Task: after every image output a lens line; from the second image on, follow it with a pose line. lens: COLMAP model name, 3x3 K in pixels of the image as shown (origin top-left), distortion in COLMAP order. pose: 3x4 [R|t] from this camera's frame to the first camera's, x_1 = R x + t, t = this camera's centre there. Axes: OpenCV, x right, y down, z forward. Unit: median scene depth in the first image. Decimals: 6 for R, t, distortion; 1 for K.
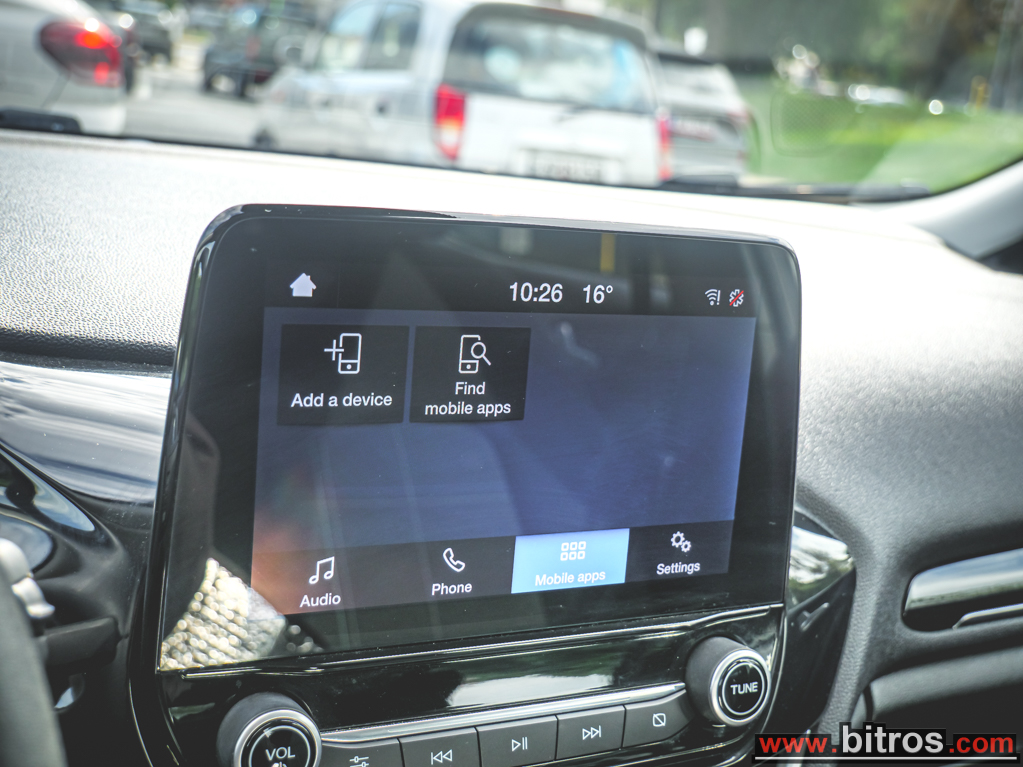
lens RADIAL K [[1326.6, 0, 511.5], [0, 1326.6, 387.6], [0, 0, 1]] dist [-0.000455, 0.000000]
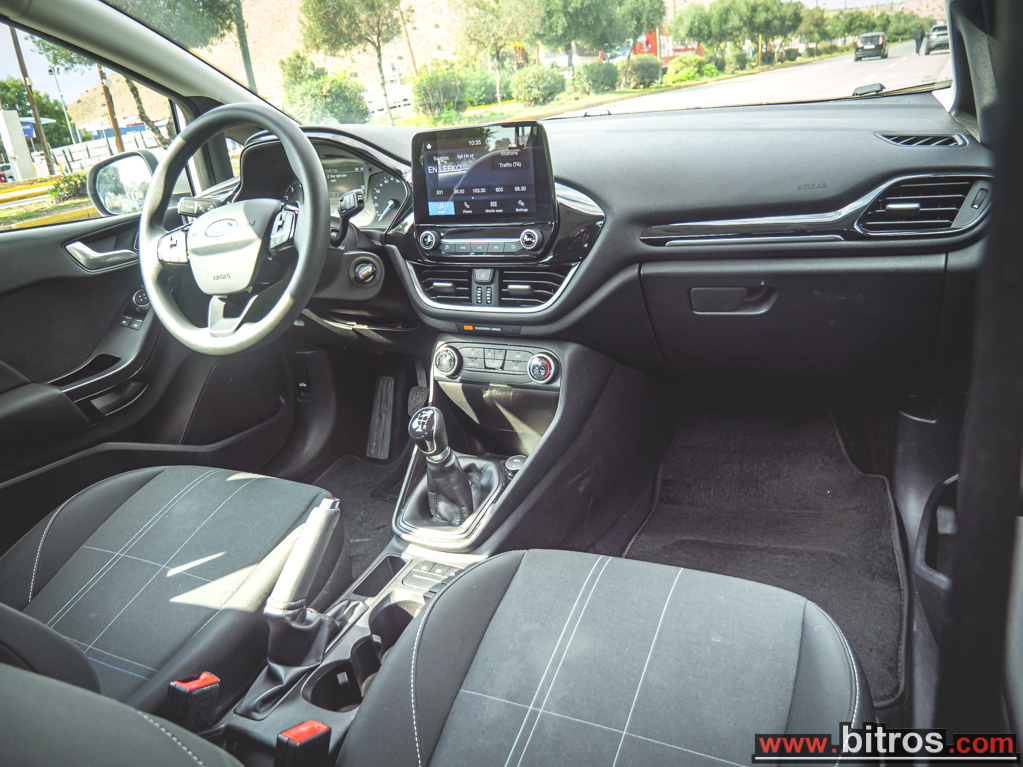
lens RADIAL K [[740.0, 0, 512.4], [0, 740.0, 377.9], [0, 0, 1]] dist [-0.045718, 0.010278]
pose [[0.562204, 0.131401, -0.816493, 2.009707], [-0.019137, 0.989099, 0.146002, 0.314841], [0.826777, -0.066458, 0.558590, -0.305187]]
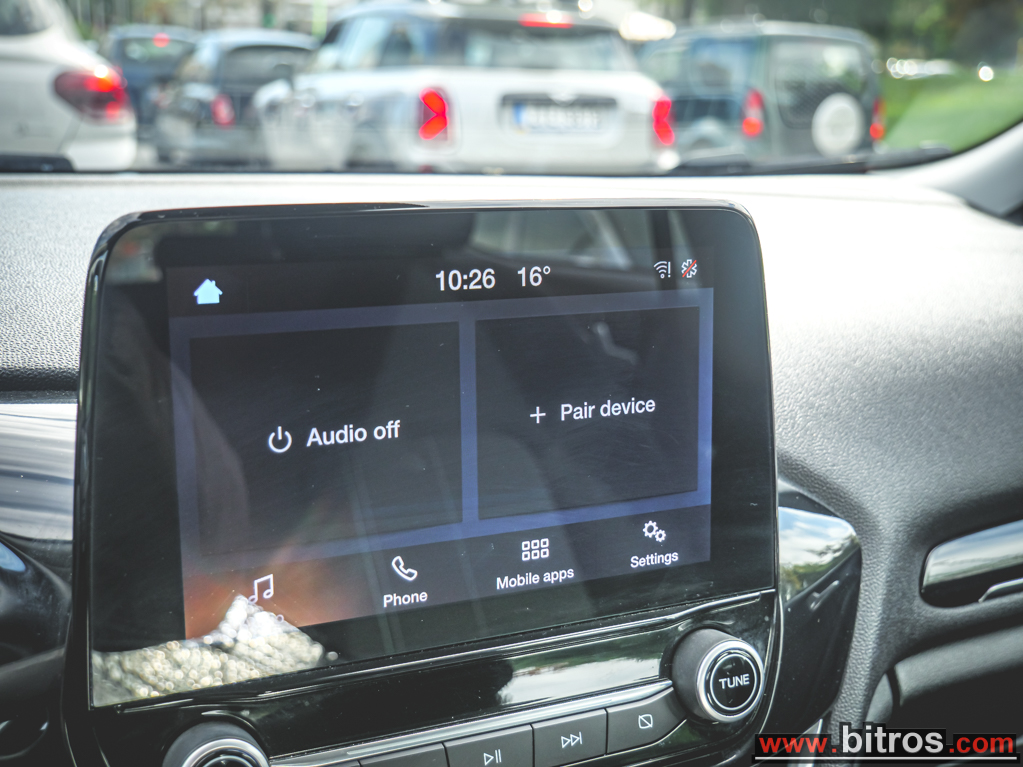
lens RADIAL K [[1326.6, 0, 507.5], [0, 1326.6, 392.8], [0, 0, 1]] dist [-0.000455, 0.000000]
pose [[0.994898, -0.083658, -0.056391, 0.085470], [0.083370, 0.996491, -0.007453, 0.016403], [0.056817, 0.002714, 0.998381, 0.051765]]
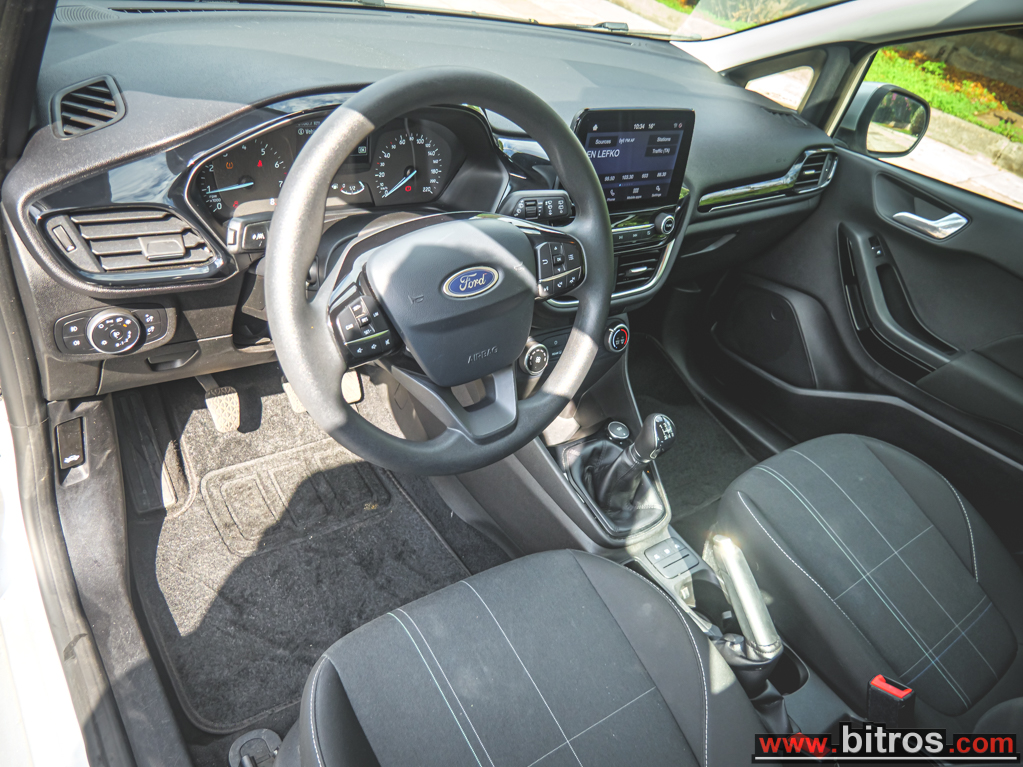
lens RADIAL K [[740.0, 0, 509.1], [0, 740.0, 384.8], [0, 0, 1]] dist [-0.045718, 0.010278]
pose [[0.988524, -0.018383, 0.149940, -0.655877], [-0.043746, 0.915202, 0.400615, -0.209051], [-0.144590, -0.402577, 0.903895, -1.166636]]
